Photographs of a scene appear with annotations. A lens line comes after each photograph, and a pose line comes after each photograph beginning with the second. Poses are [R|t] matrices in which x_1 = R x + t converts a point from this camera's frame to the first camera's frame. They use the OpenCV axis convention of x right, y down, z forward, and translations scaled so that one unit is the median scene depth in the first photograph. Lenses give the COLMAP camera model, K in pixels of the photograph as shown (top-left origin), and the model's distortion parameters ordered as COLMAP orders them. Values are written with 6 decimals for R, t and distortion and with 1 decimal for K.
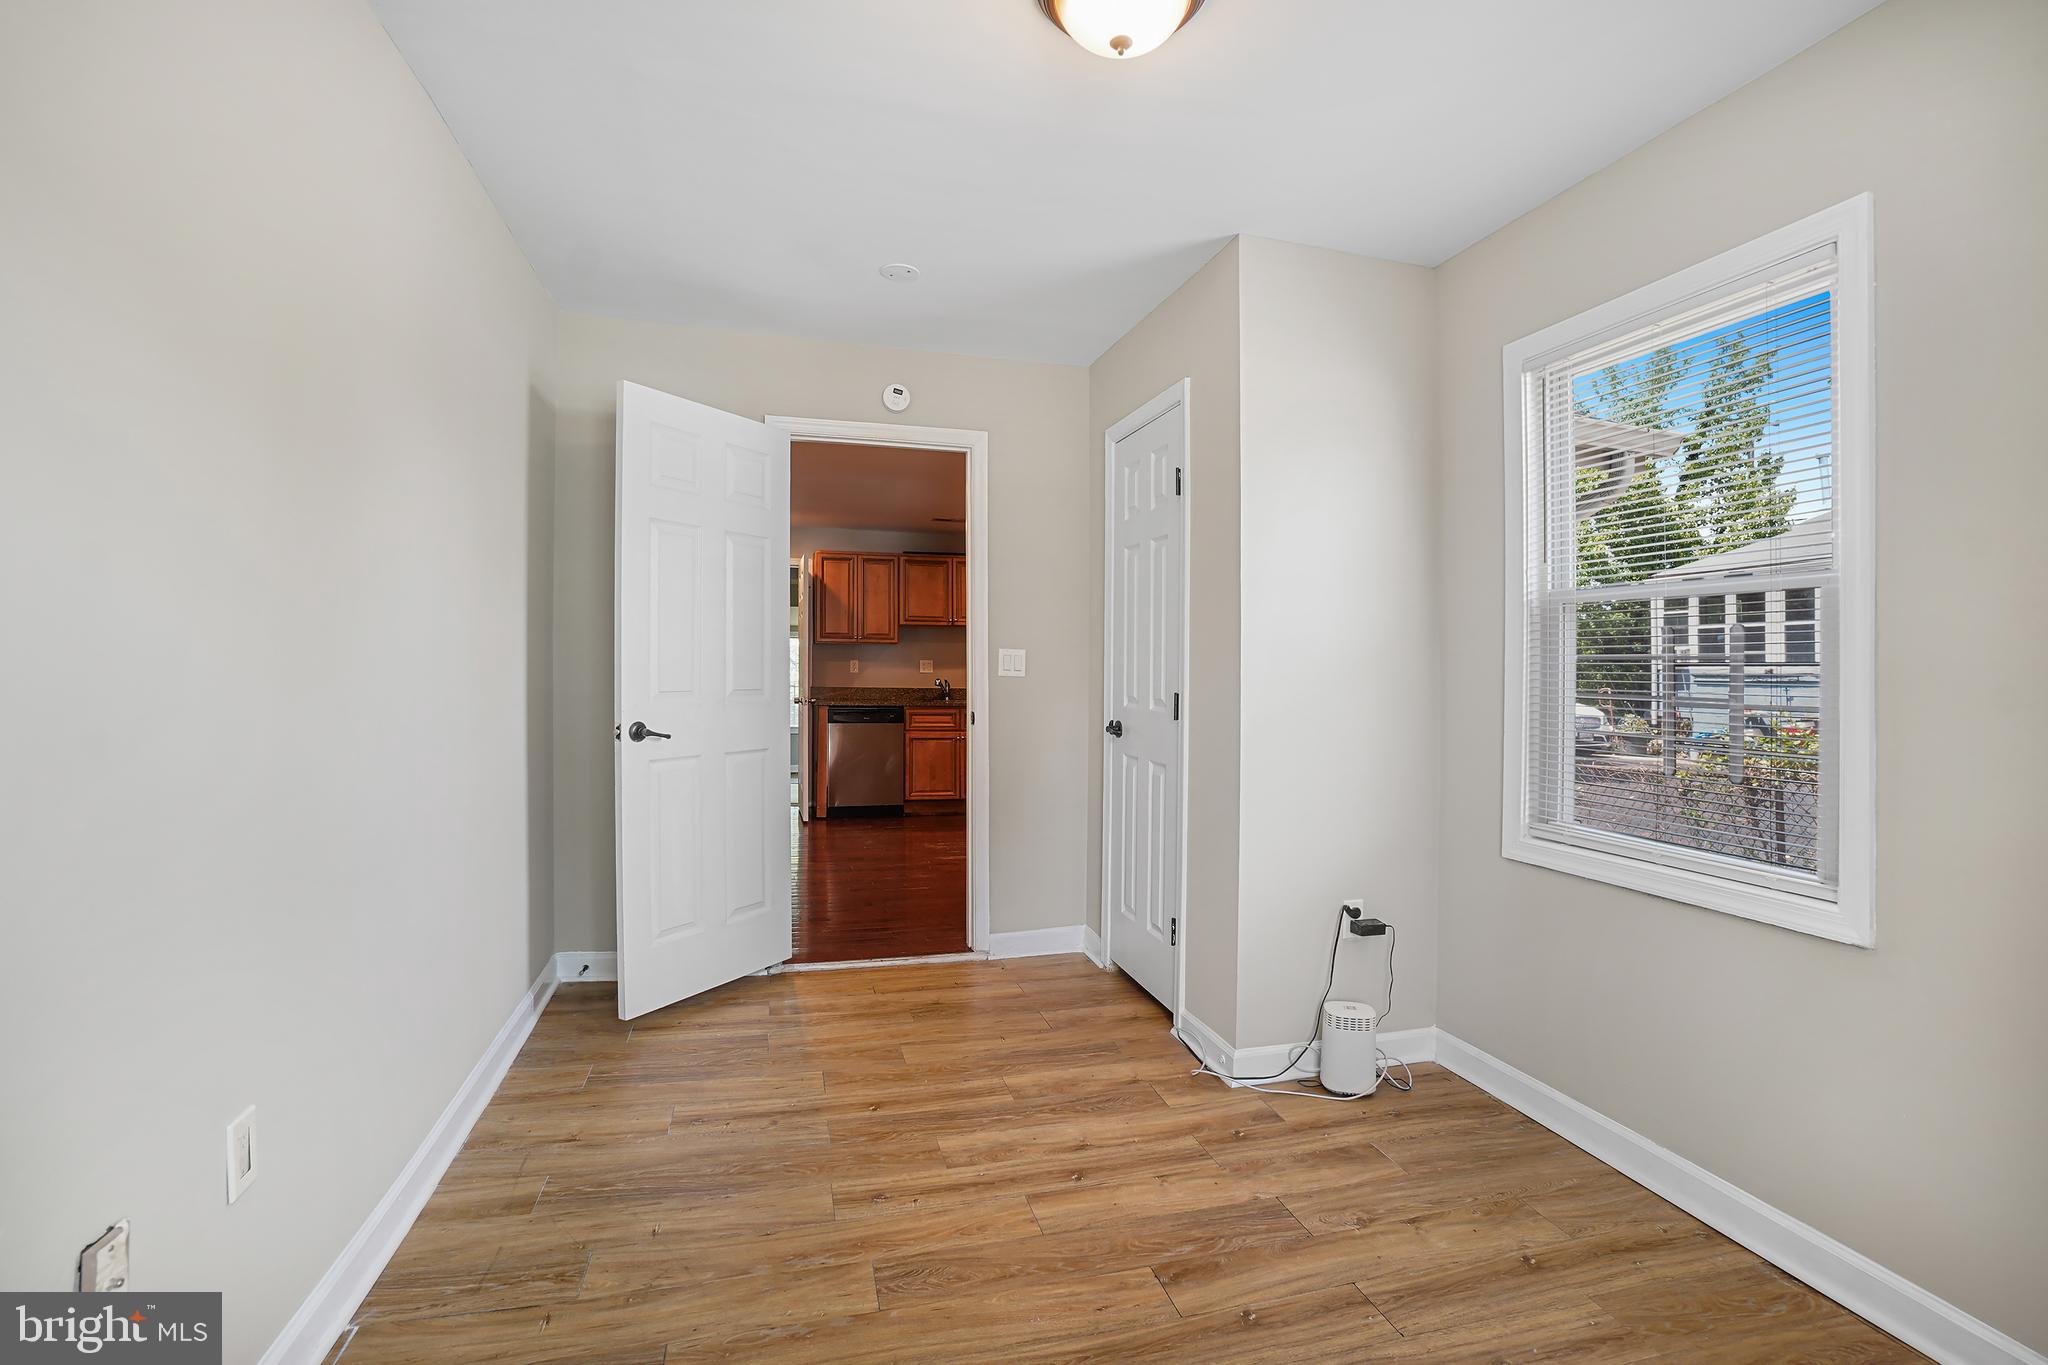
lens RADIAL K [[915.7, 0, 1013.9], [0, 915.7, 676.6], [0, 0, 1]] dist [-0.051806, 0.016246]
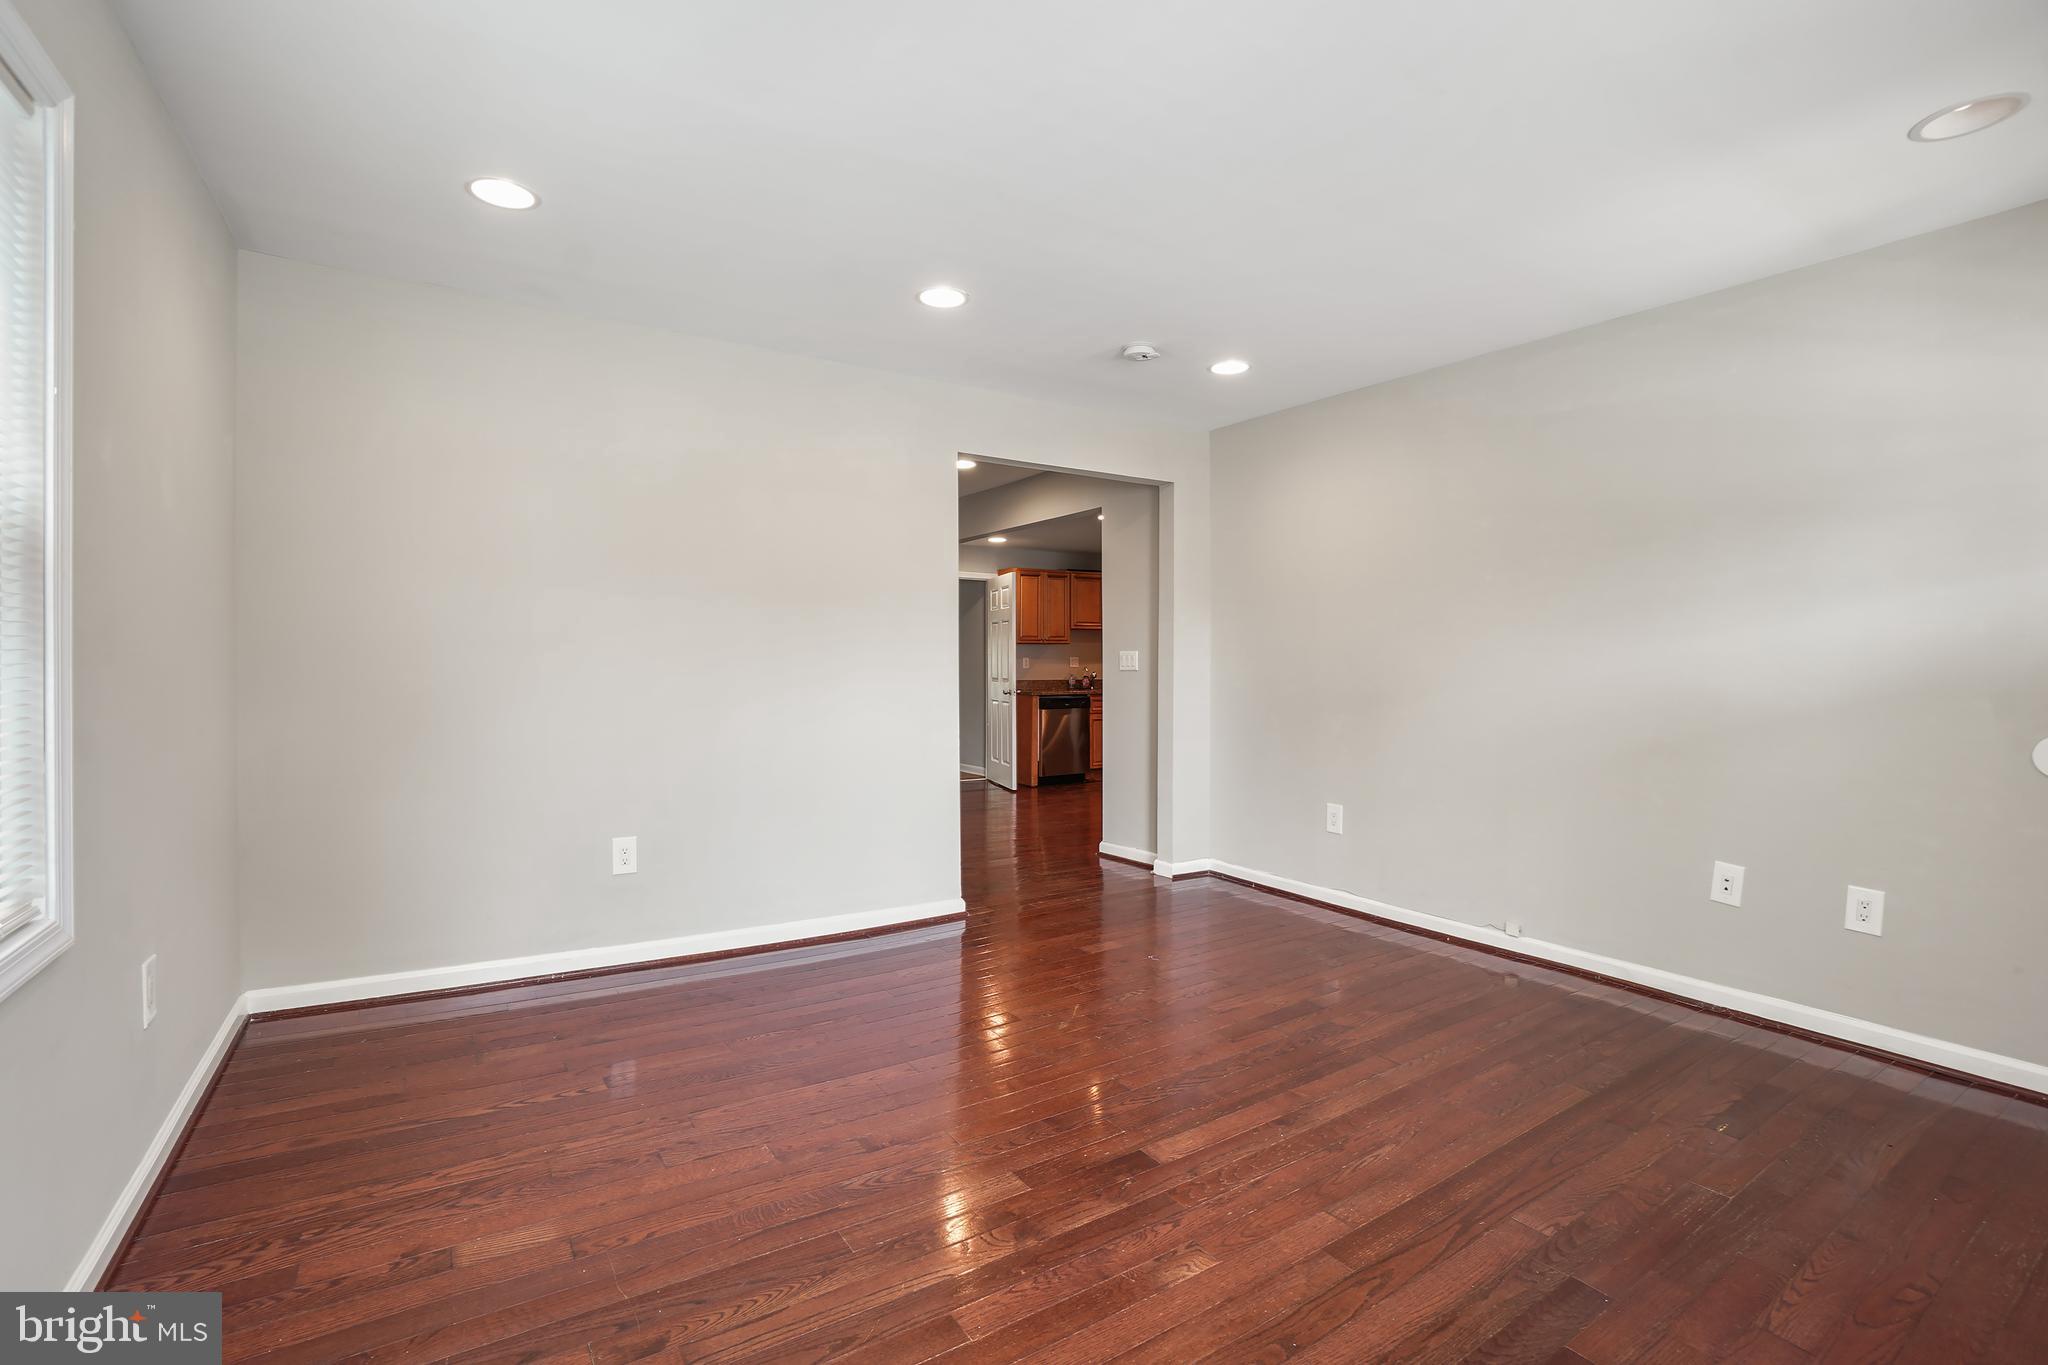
lens RADIAL K [[915.7, 0, 1023.3], [0, 915.7, 683.3], [0, 0, 1]] dist [-0.051806, 0.016246]
pose [[0.949469, -0.016484, 0.313428, -0.578846], [0.010994, 0.999754, 0.019274, -0.007579], [-0.313669, -0.014855, 0.949416, -0.153889]]
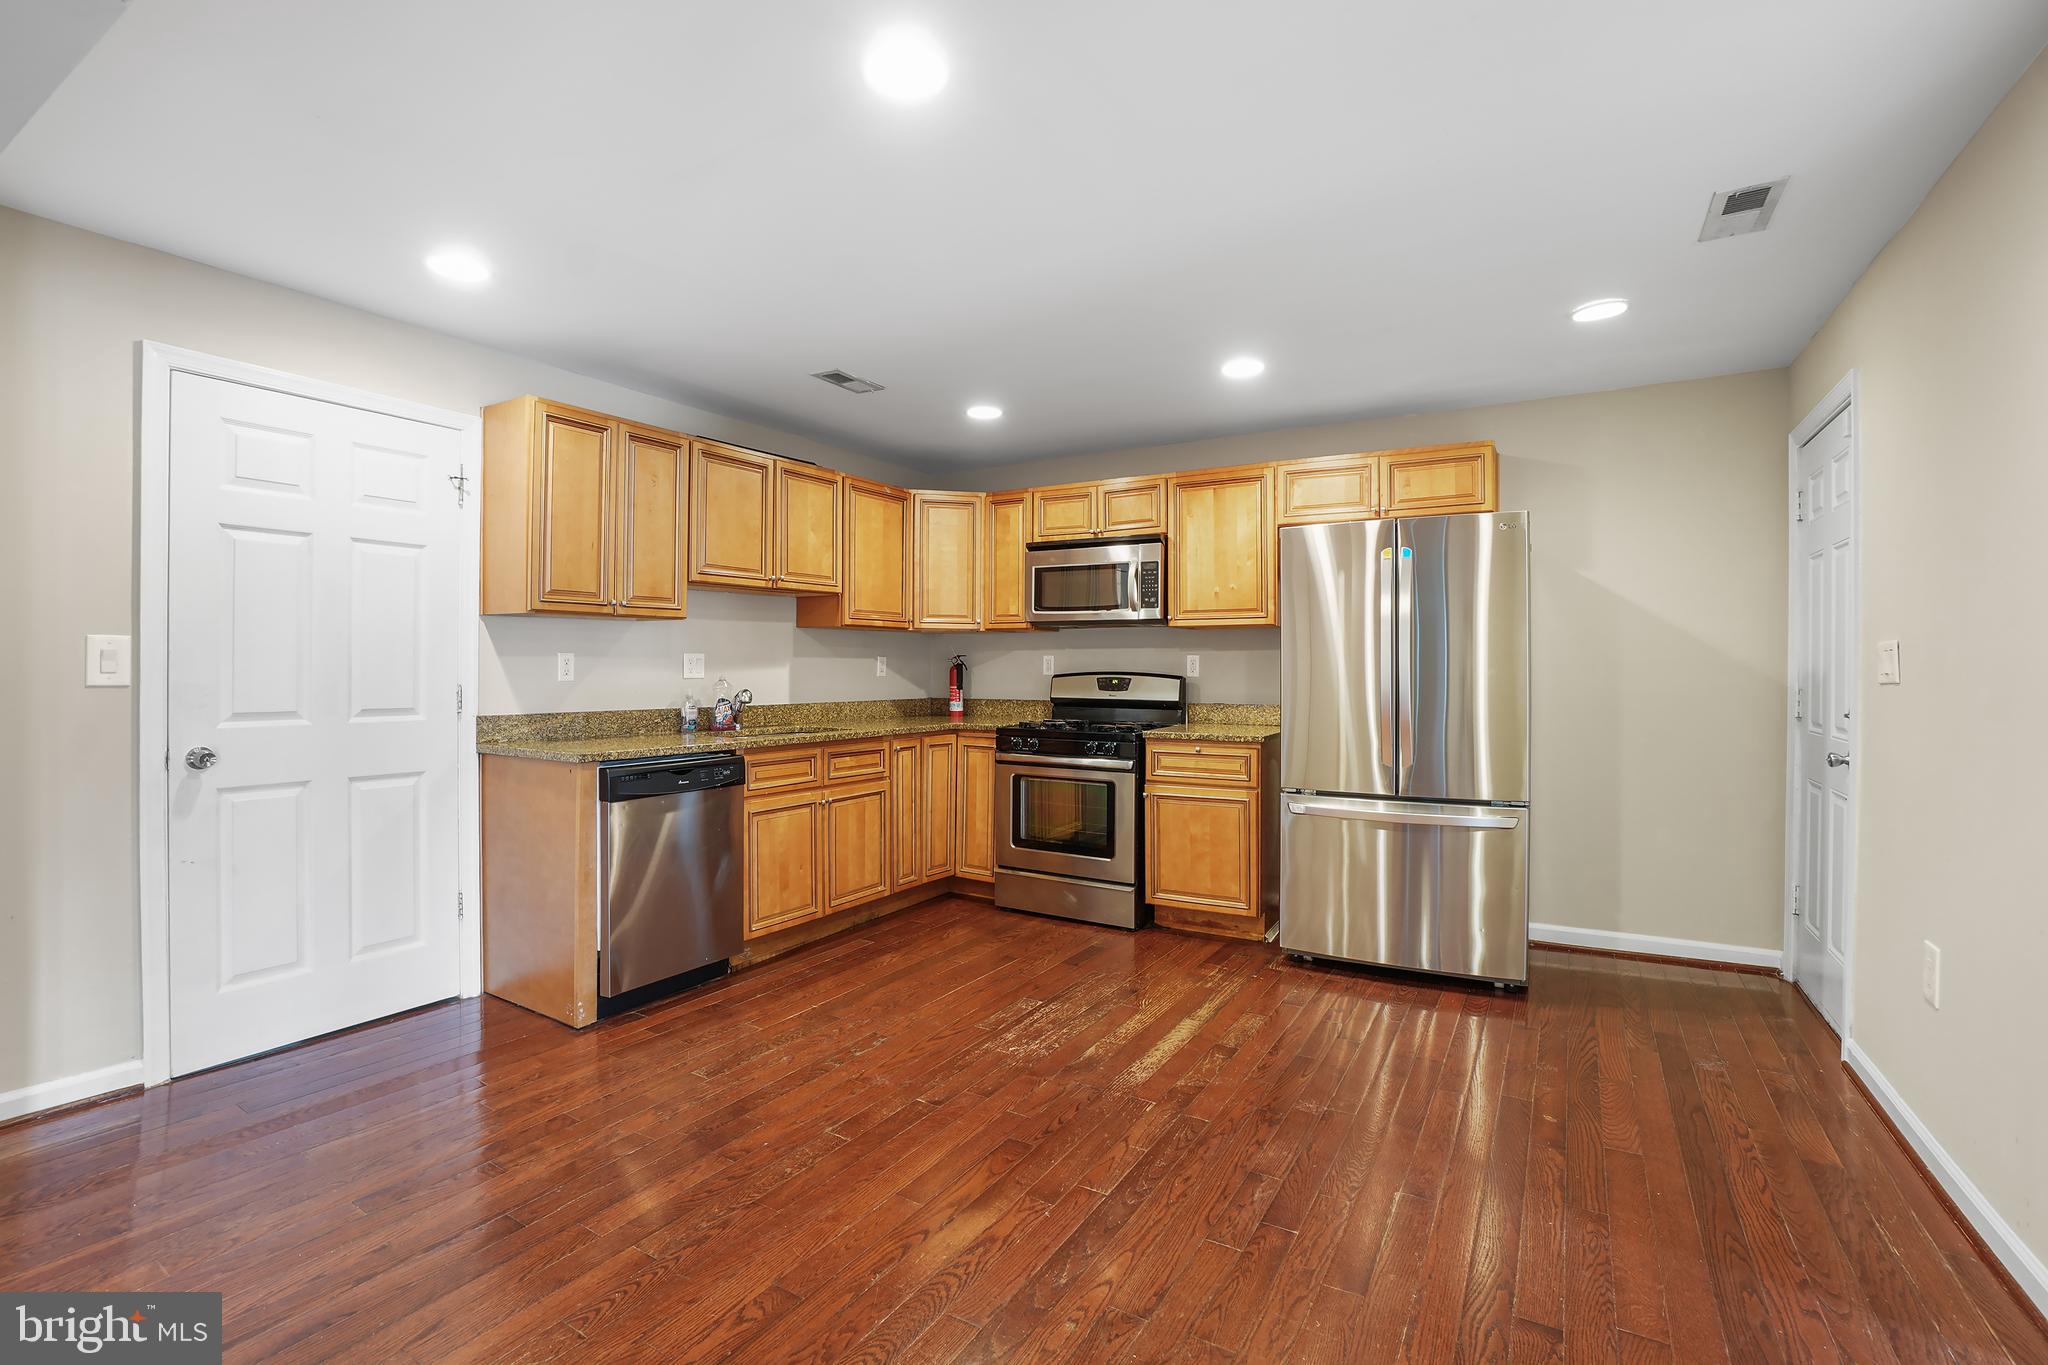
lens RADIAL K [[915.7, 0, 1017.7], [0, 915.7, 665.0], [0, 0, 1]] dist [-0.051806, 0.016246]
pose [[0.731462, -0.004160, 0.681869, -0.329998], [0.007116, 0.999974, -0.001533, -0.009986], [-0.681845, 0.005974, 0.731472, 0.532111]]
